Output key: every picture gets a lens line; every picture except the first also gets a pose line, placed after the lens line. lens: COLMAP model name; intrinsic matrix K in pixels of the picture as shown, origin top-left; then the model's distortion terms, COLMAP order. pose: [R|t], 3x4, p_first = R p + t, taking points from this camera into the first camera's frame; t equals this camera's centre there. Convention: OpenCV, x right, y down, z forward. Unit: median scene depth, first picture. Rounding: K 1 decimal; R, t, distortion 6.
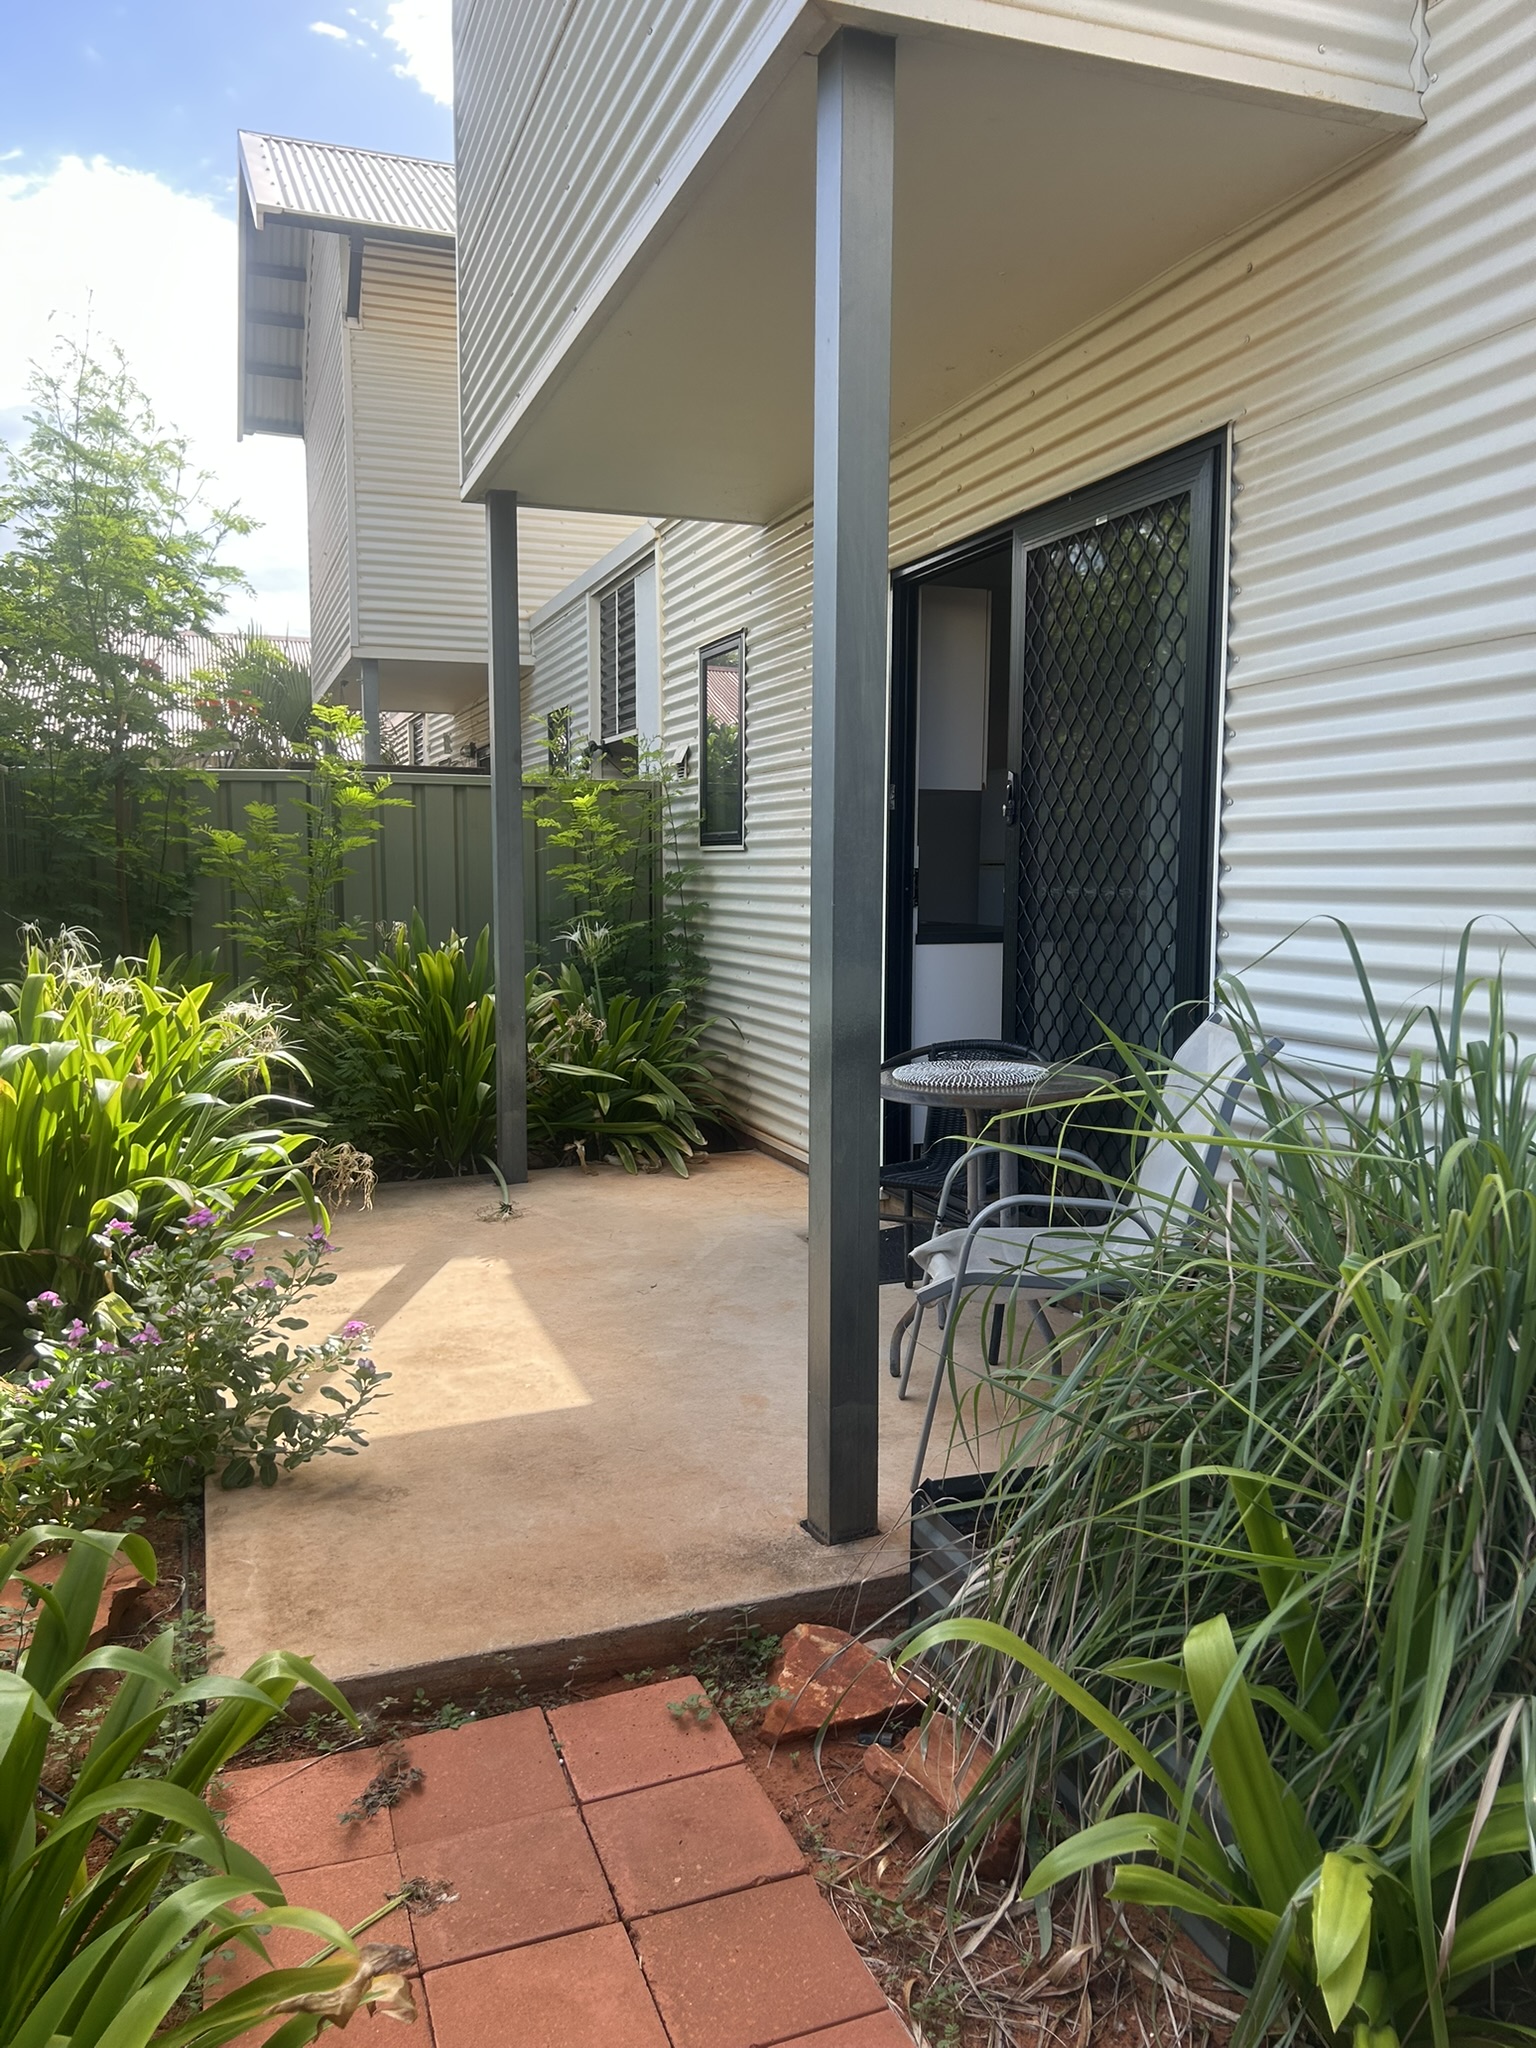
lens RADIAL K [[1543.8, 0, 781.6], [0, 1543.8, 1028.3], [0, 0, 1]] dist [0.098087, -0.115319]
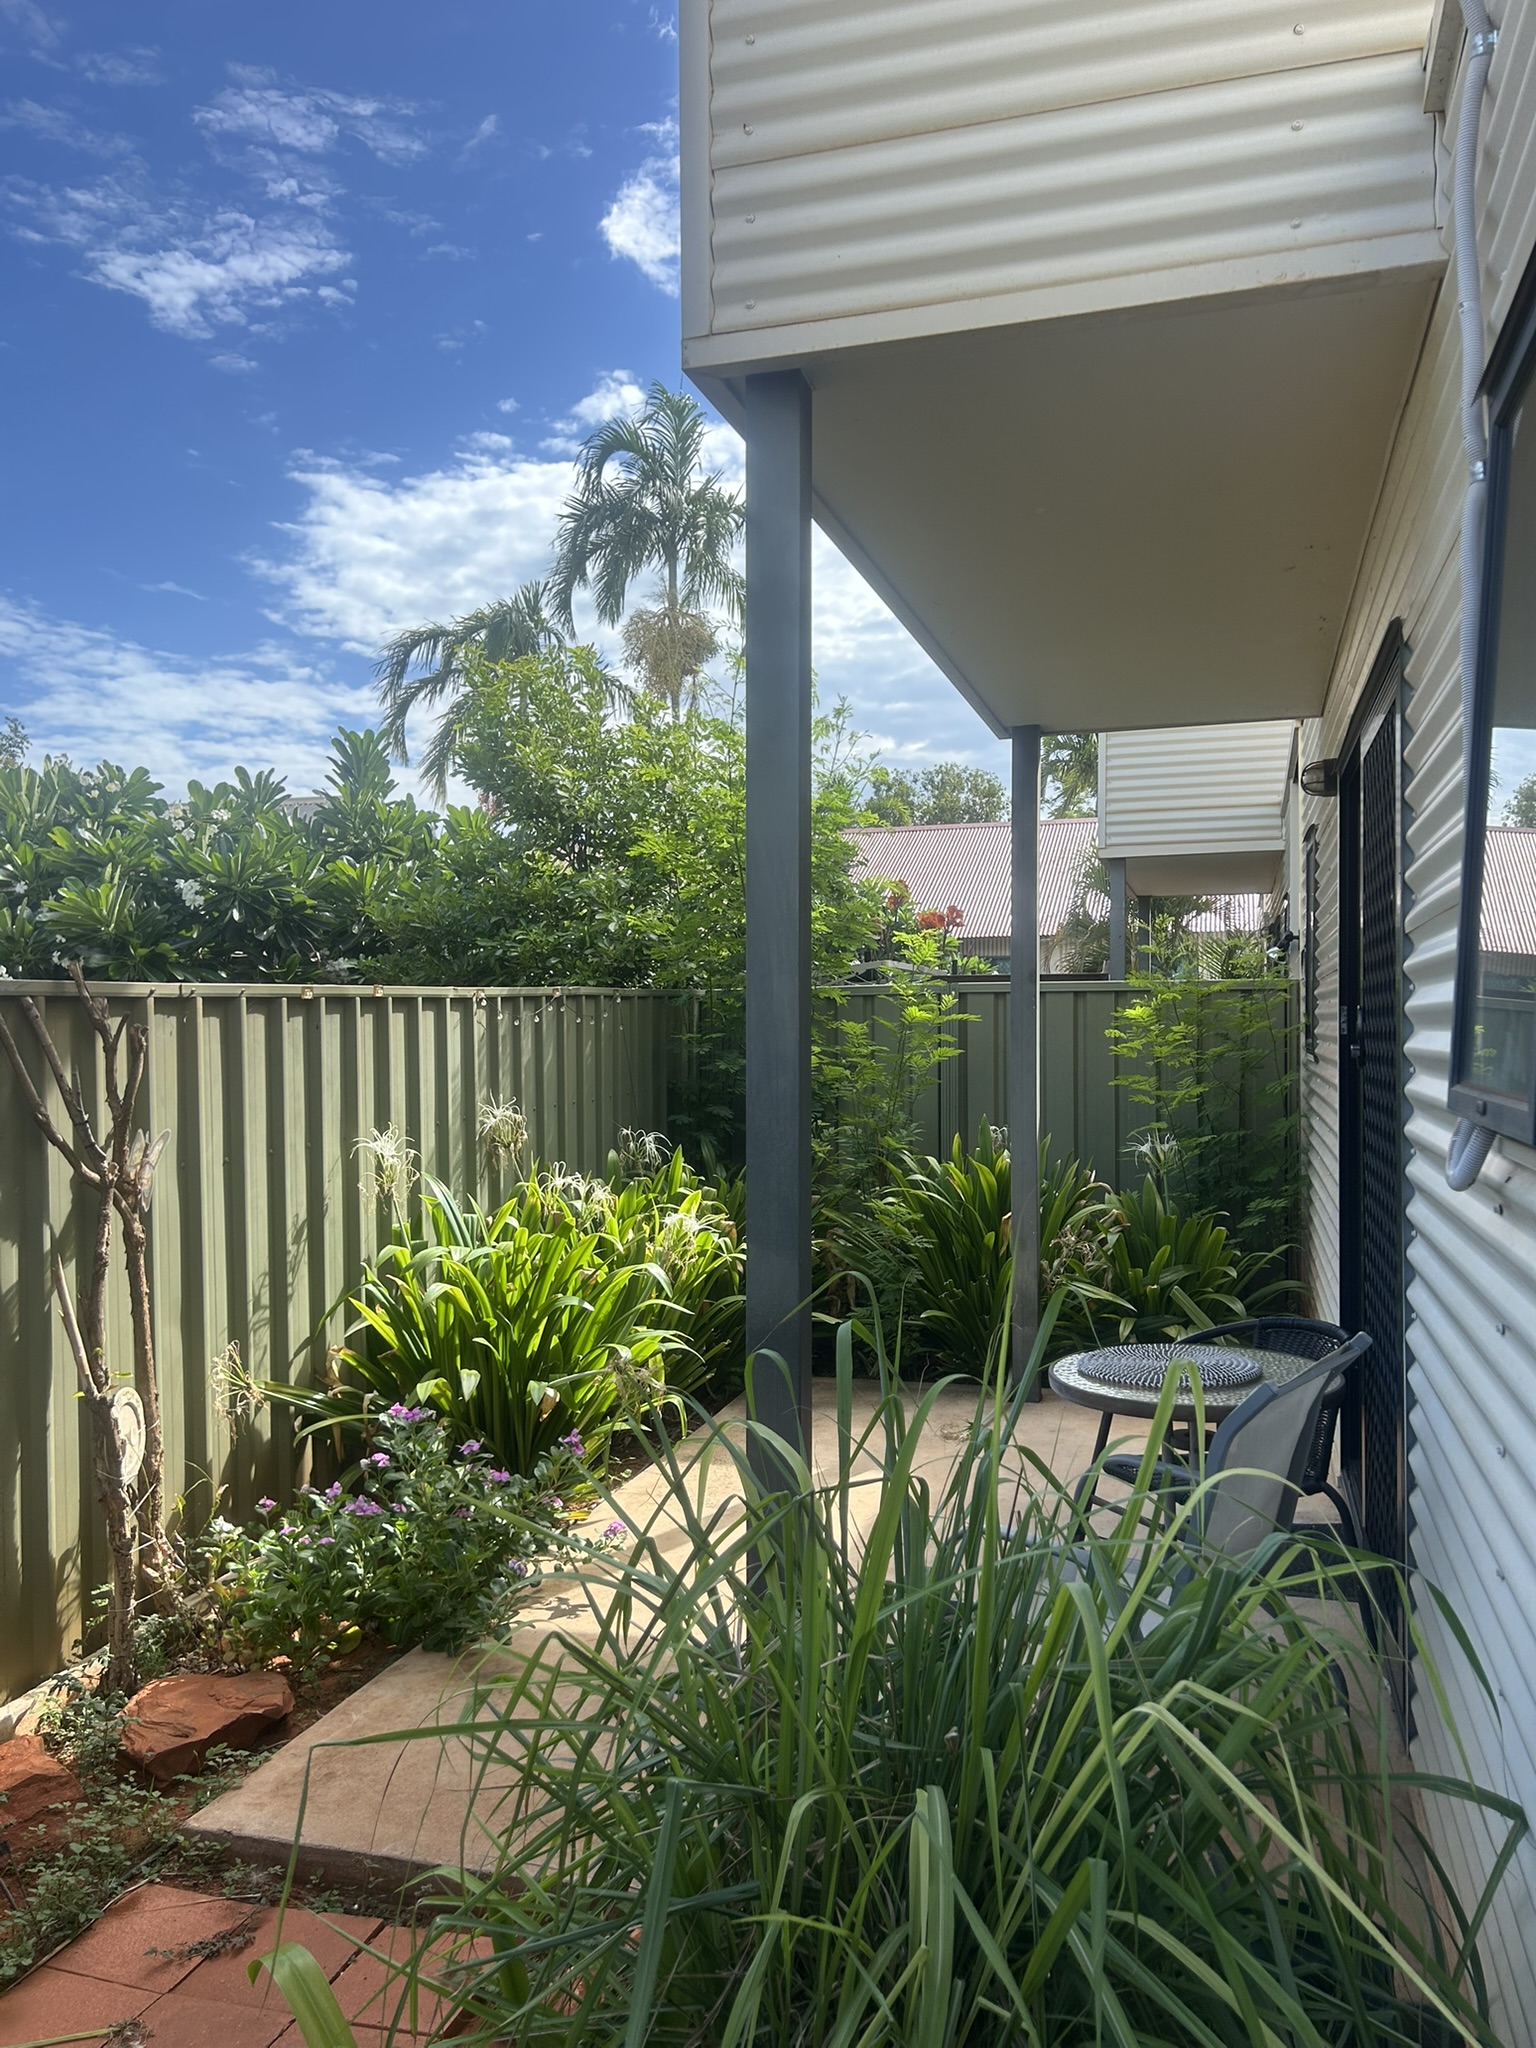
lens RADIAL K [[1543.8, 0, 781.6], [0, 1543.8, 1028.3], [0, 0, 1]] dist [0.098087, -0.115319]
pose [[0.801040, -0.007294, -0.598566, 0.547696], [-0.052715, 0.995181, -0.082675, -0.085447], [0.596285, 0.097779, 0.796796, 0.165644]]
